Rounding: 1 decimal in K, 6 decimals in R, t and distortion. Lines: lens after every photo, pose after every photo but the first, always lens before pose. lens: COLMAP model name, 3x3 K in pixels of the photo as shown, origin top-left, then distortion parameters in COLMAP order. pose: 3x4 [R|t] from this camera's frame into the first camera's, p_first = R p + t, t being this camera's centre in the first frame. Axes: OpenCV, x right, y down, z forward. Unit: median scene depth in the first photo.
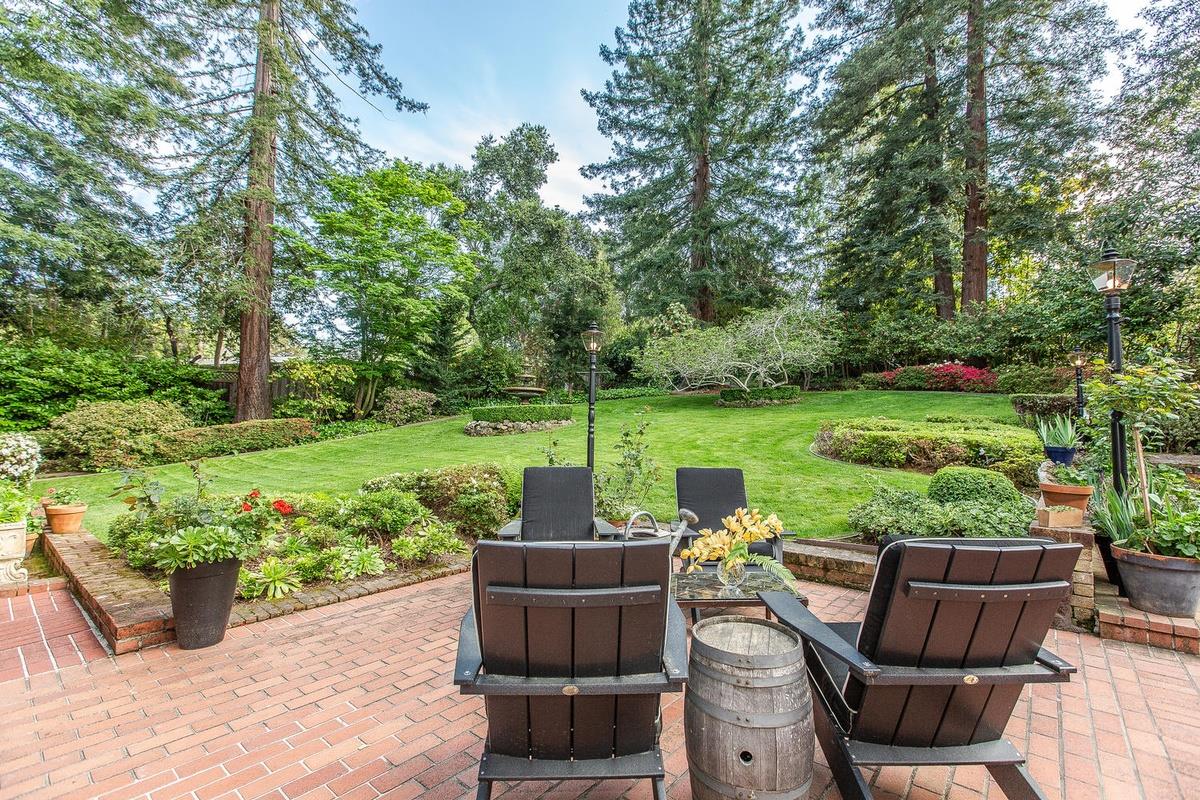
lens RADIAL K [[533.9, 0, 600.1], [0, 533.9, 394.1], [0, 0, 1]] dist [0.001949, -0.000939]
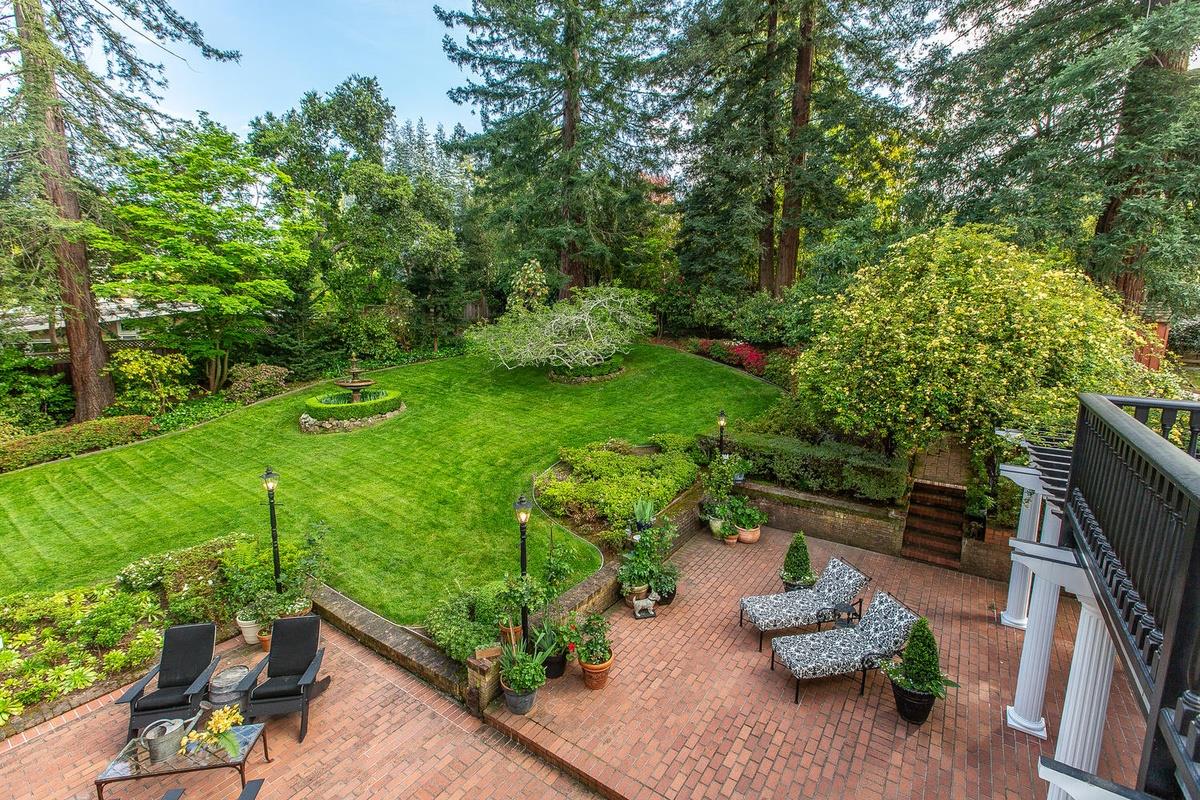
lens RADIAL K [[533.9, 0, 600.1], [0, 533.9, 394.1], [0, 0, 1]] dist [0.001949, -0.000939]
pose [[0.995176, -0.028650, 0.093831, 0.201106], [0.007013, 0.974738, 0.223242, -0.176684], [-0.097856, -0.221507, 0.970237, -0.087169]]
